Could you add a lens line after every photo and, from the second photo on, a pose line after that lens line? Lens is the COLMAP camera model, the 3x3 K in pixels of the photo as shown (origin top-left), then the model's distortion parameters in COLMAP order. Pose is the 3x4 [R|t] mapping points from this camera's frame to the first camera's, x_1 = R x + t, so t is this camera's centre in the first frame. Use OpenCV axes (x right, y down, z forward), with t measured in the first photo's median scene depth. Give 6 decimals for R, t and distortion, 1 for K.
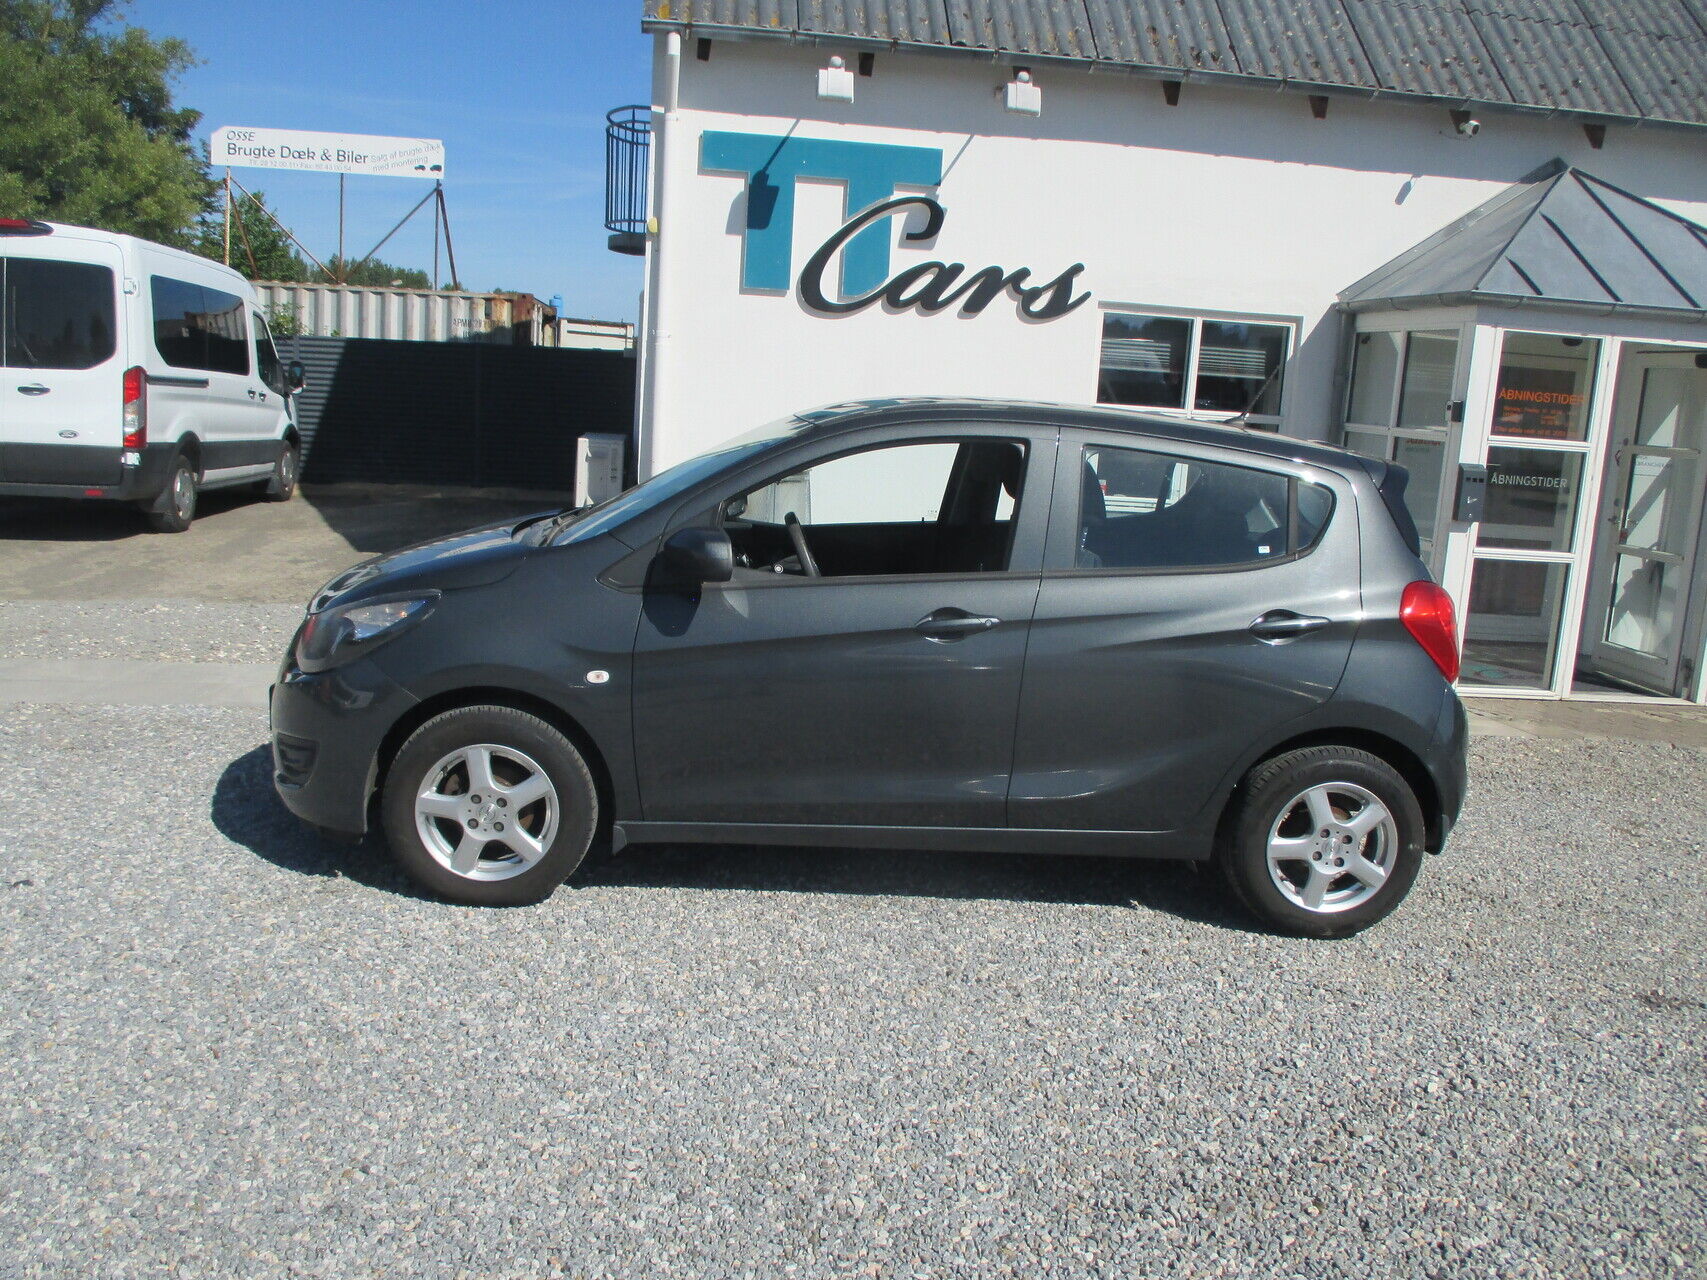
lens RADIAL K [[1449.4, 0, 849.6], [0, 1449.4, 636.5], [0, 0, 1]] dist [-0.030851, 0.001483]
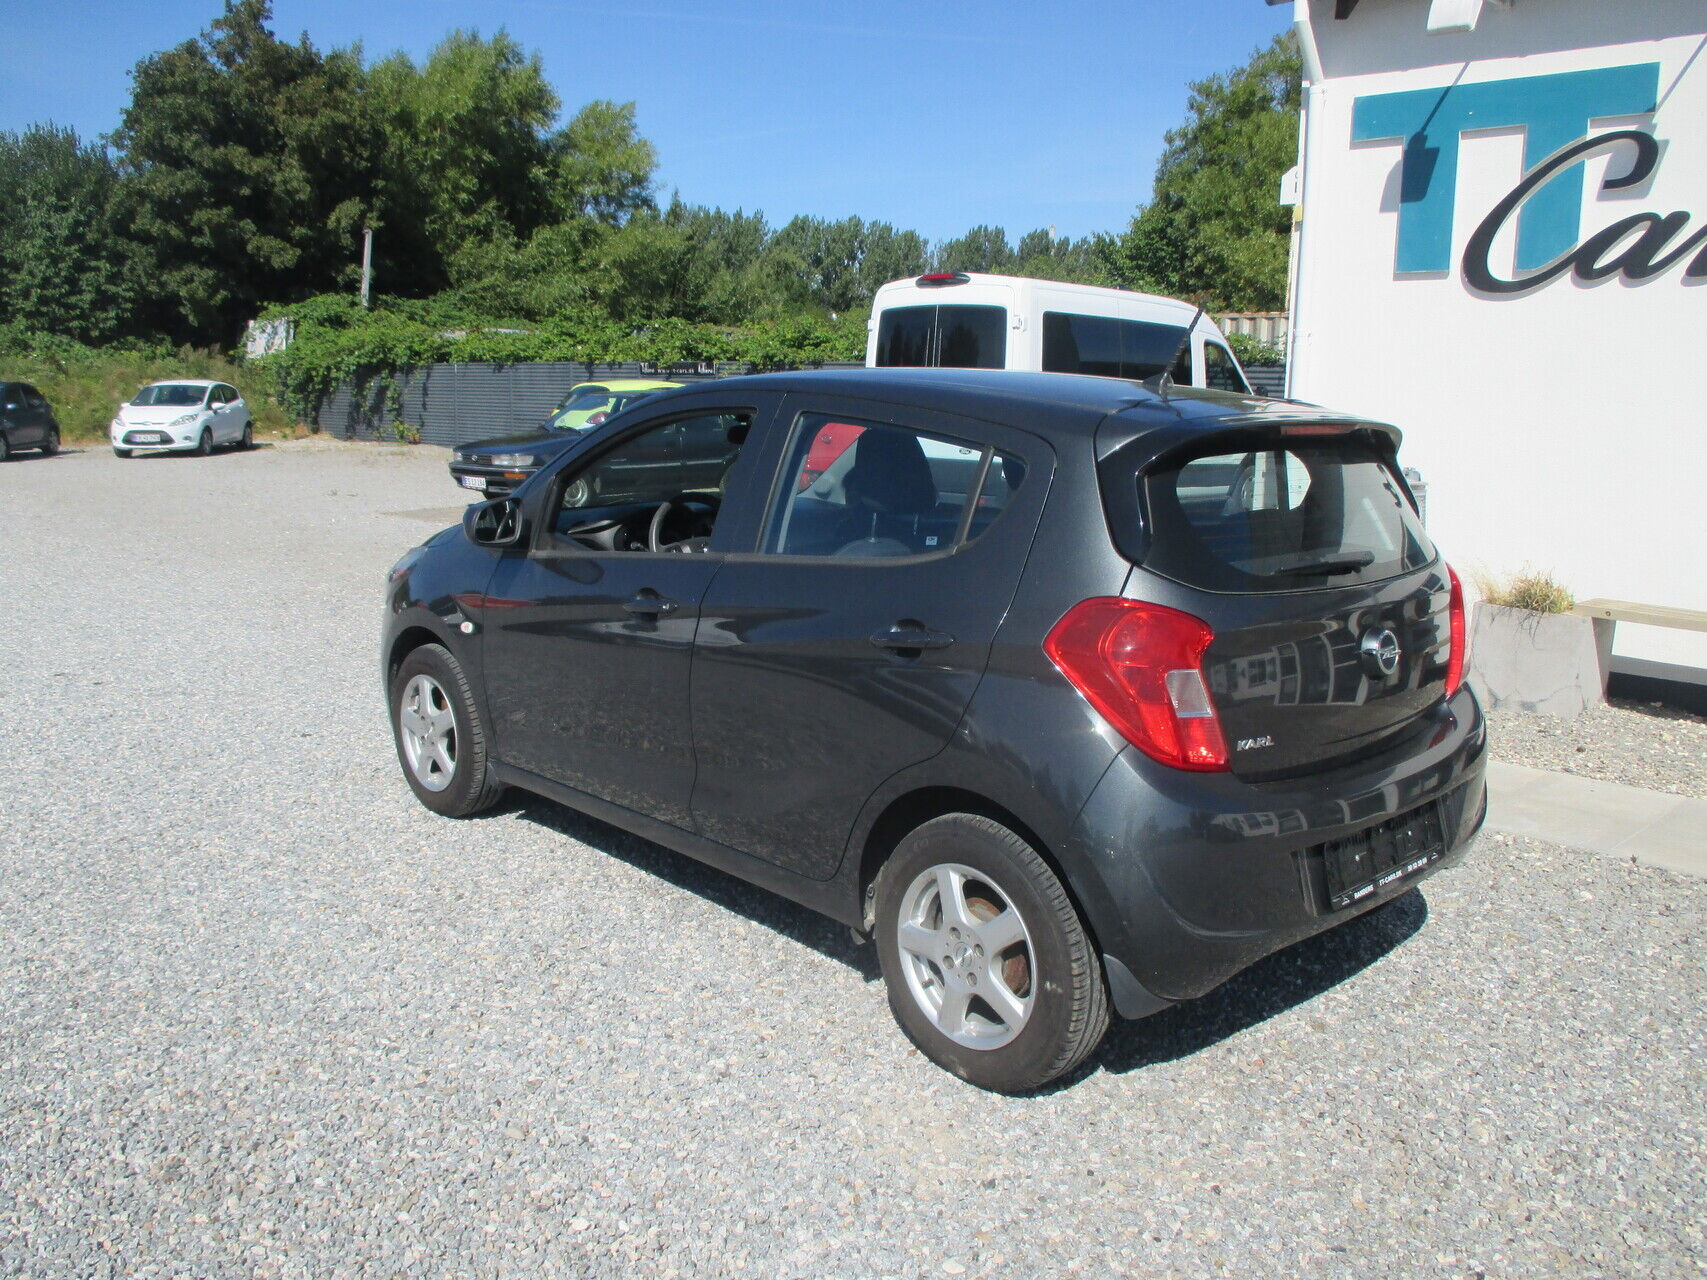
lens RADIAL K [[1449.4, 0, 843.3], [0, 1449.4, 632.1], [0, 0, 1]] dist [-0.030851, 0.001483]
pose [[0.627982, 0.089717, -0.773039, 0.394635], [-0.115468, 0.993080, 0.021453, -0.010855], [0.769614, 0.075789, 0.633996, 0.225457]]
